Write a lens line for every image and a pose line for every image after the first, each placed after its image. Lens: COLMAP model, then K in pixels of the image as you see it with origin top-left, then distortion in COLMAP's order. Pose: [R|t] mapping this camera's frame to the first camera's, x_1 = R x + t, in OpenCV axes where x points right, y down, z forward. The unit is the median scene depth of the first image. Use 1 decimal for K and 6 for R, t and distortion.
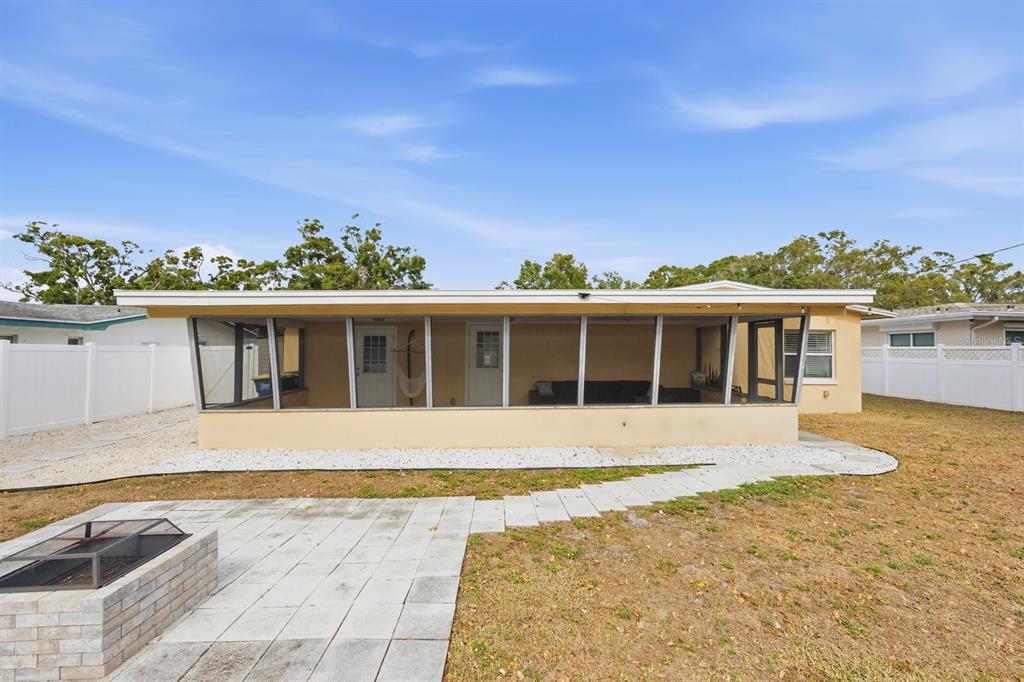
lens RADIAL K [[439.5, 0, 514.5], [0, 439.5, 339.3], [0, 0, 1]] dist [0.002972, 0.000444]
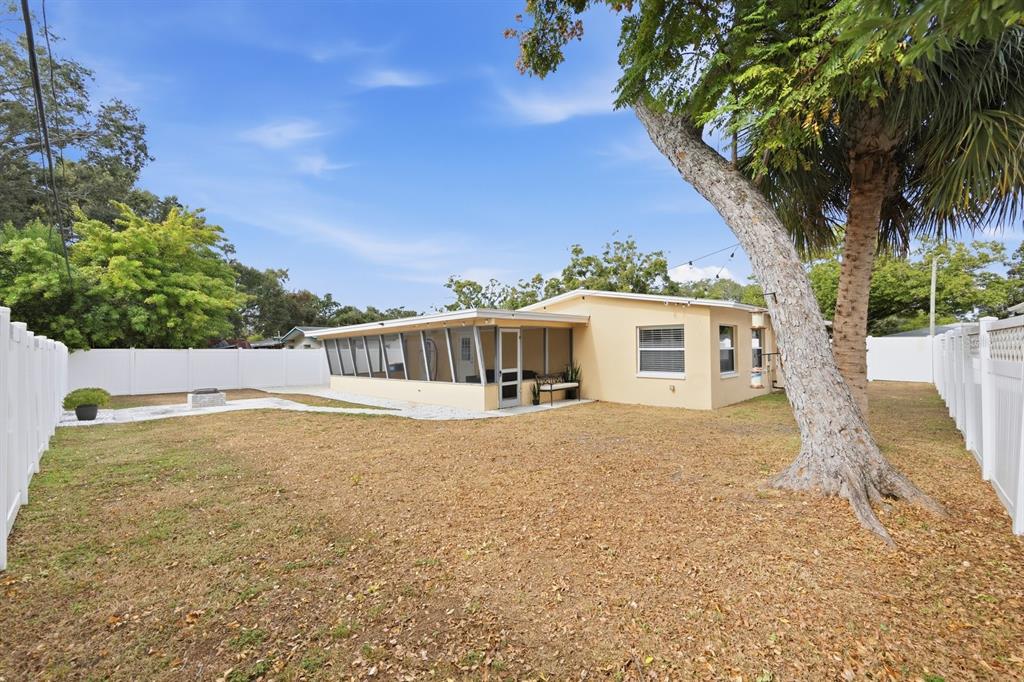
lens RADIAL K [[420.3, 0, 512.0], [0, 420.3, 341.0], [0, 0, 1]] dist [0.000709, 0.000238]
pose [[0.688906, -0.023263, -0.724477, 0.292437], [0.034563, 0.999402, 0.000775, 0.000103], [0.724026, -0.025574, 0.689299, 0.014562]]
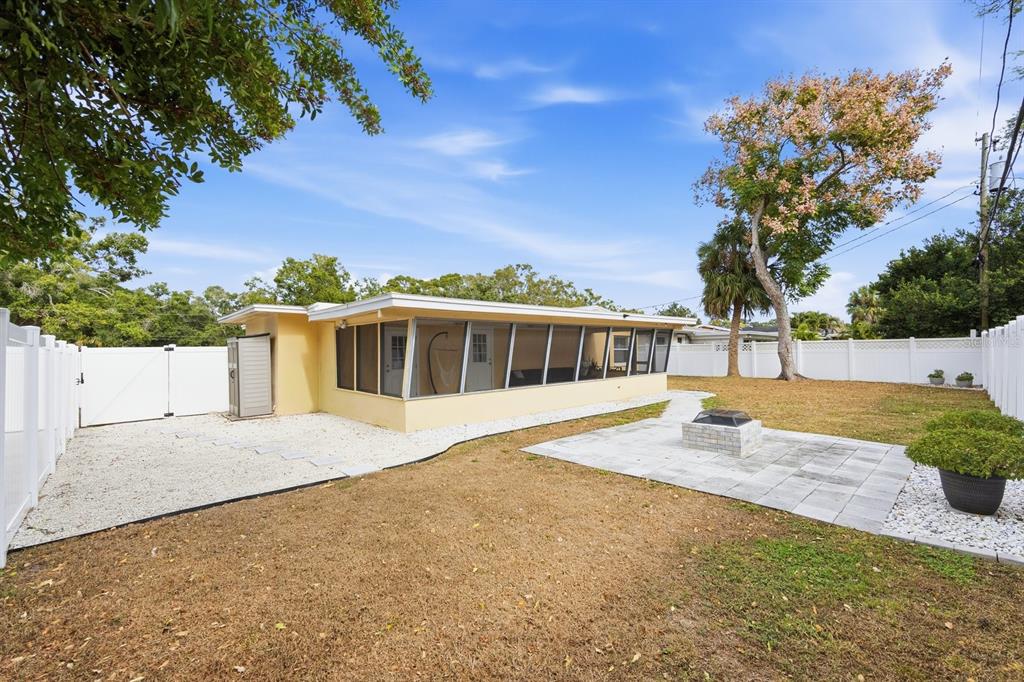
lens RADIAL K [[420.3, 0, 512.0], [0, 420.3, 341.0], [0, 0, 1]] dist [0.000709, 0.000238]
pose [[0.771532, 0.002587, 0.636186, -0.194500], [-0.001818, 0.999997, -0.001860, 0.001289], [-0.636188, 0.000279, 0.771534, -0.007570]]
